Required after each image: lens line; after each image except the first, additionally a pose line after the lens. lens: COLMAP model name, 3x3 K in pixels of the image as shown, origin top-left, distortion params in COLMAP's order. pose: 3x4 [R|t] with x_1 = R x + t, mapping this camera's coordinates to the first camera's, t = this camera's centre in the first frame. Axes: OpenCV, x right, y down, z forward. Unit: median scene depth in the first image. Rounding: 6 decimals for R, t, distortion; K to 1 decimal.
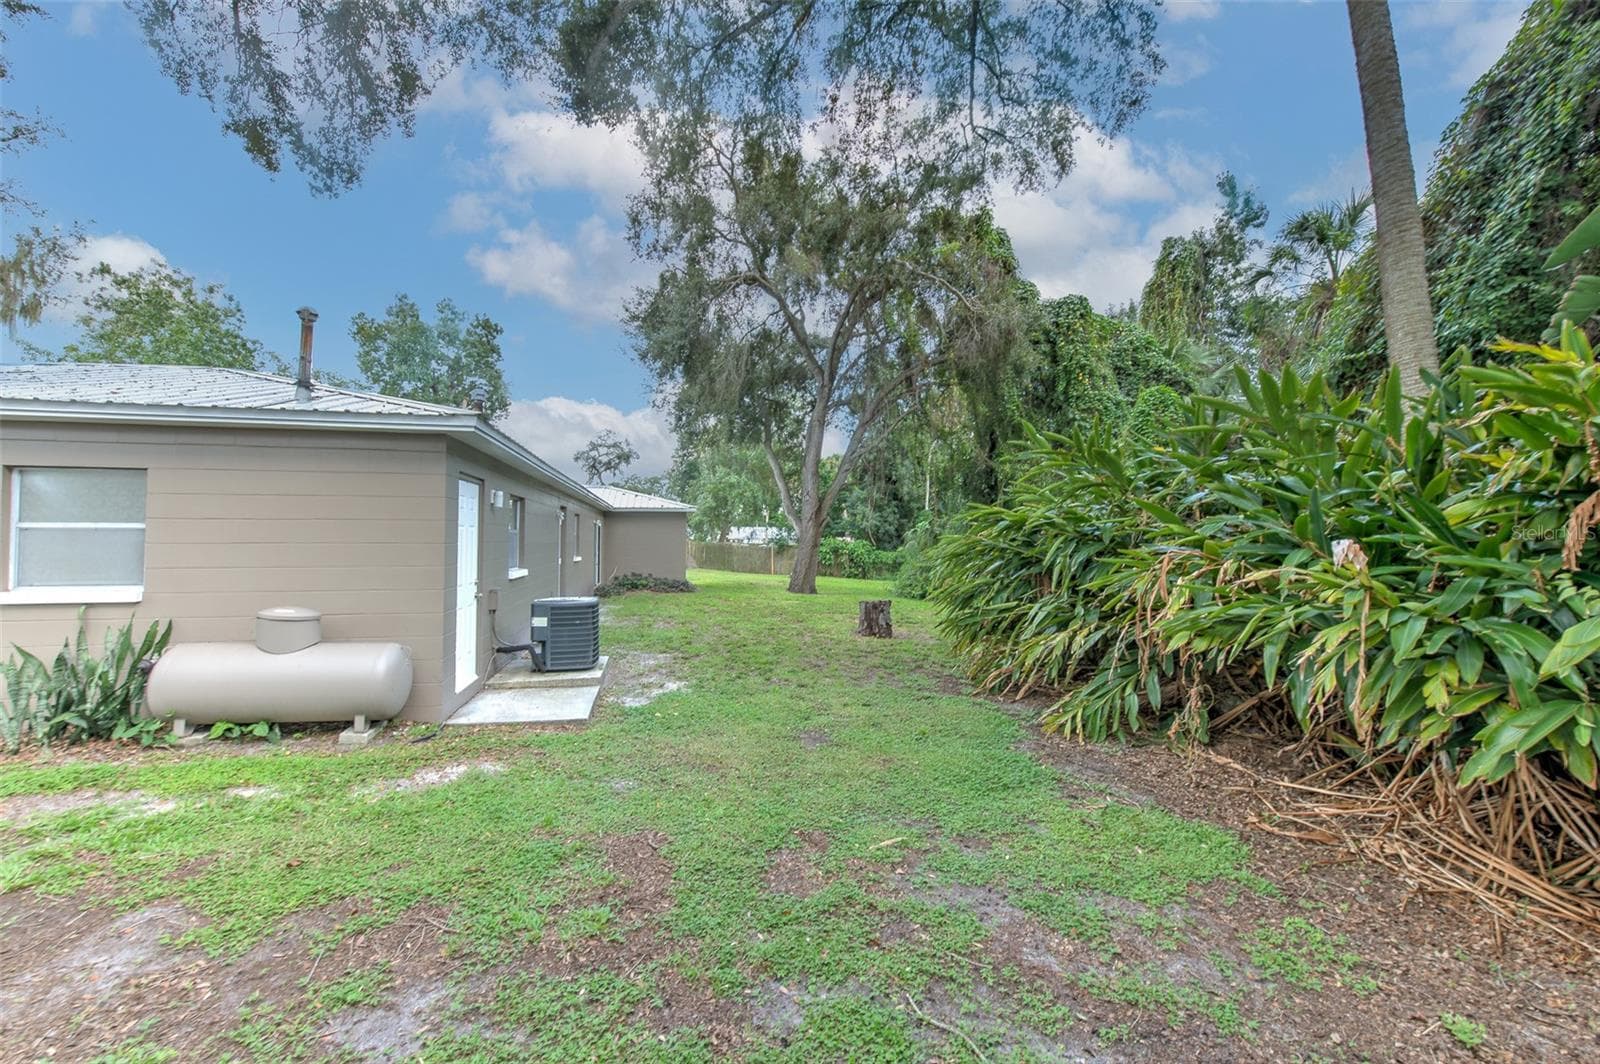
lens RADIAL K [[661.8, 0, 803.1], [0, 661.8, 528.8], [0, 0, 1]] dist [0.000353, 0.000016]
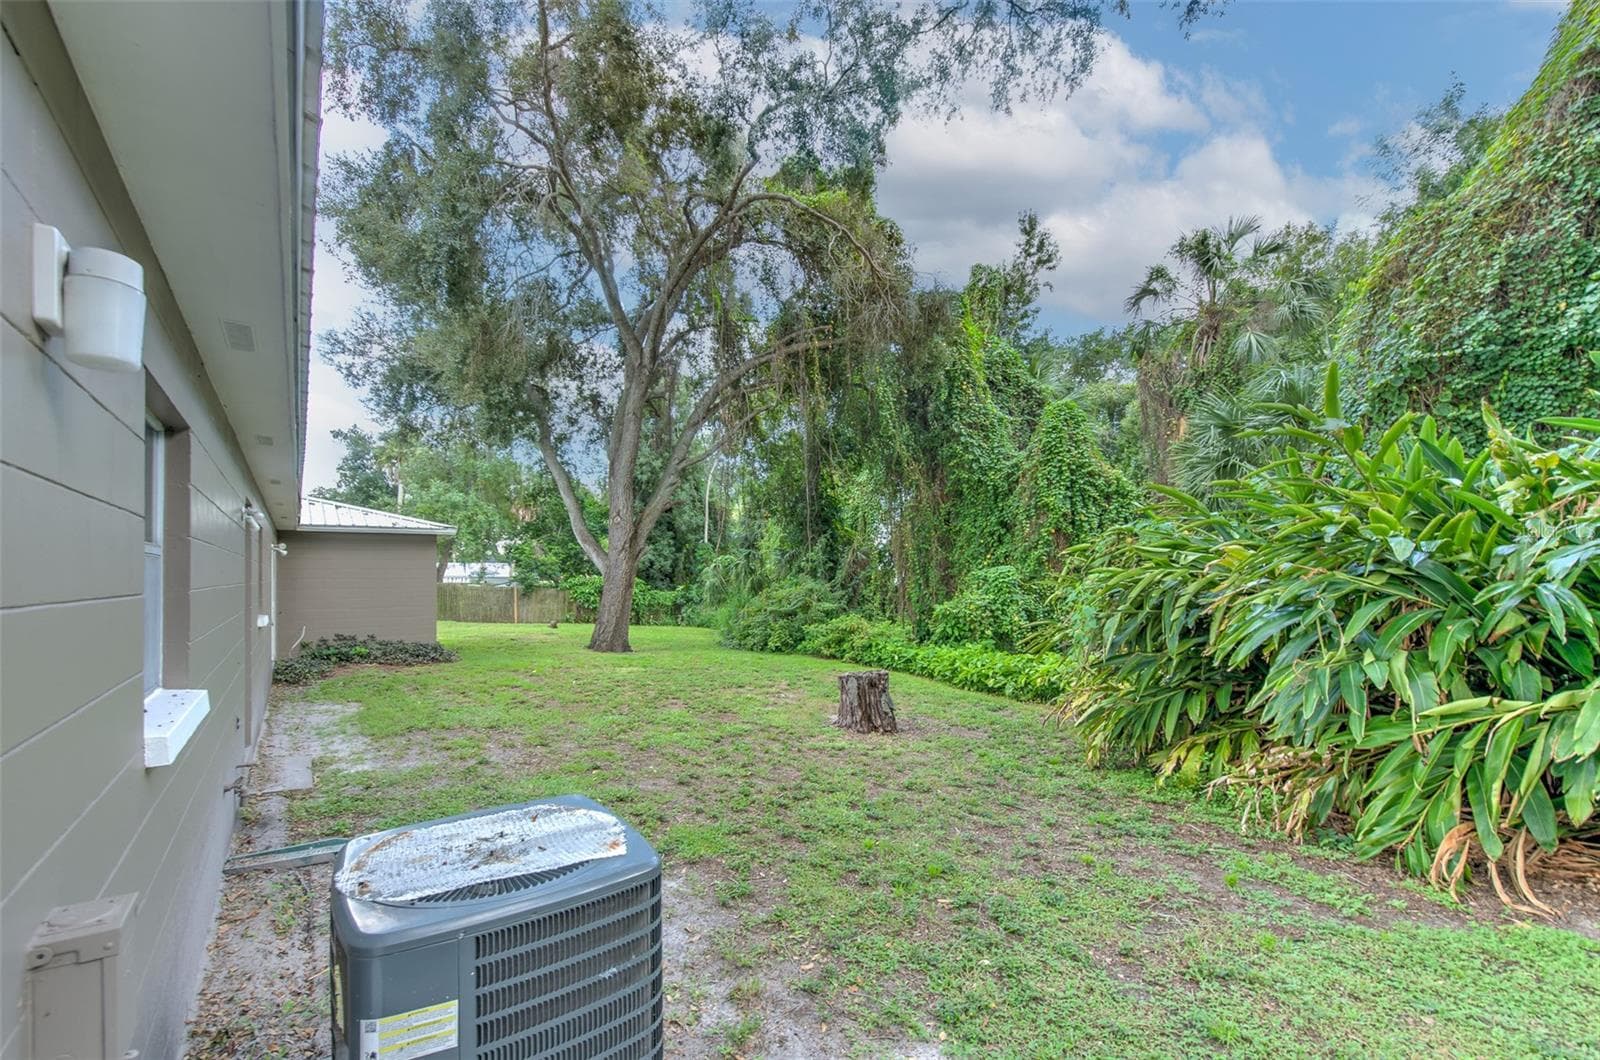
lens RADIAL K [[664.4, 0, 803.5], [0, 664.4, 574.3], [0, 0, 1]] dist [-0.001199, -0.000100]
pose [[0.903813, -0.007157, 0.427867, -0.131023], [0.001606, 0.999910, 0.013332, 0.004588], [-0.427924, -0.011363, 0.903743, 0.274415]]
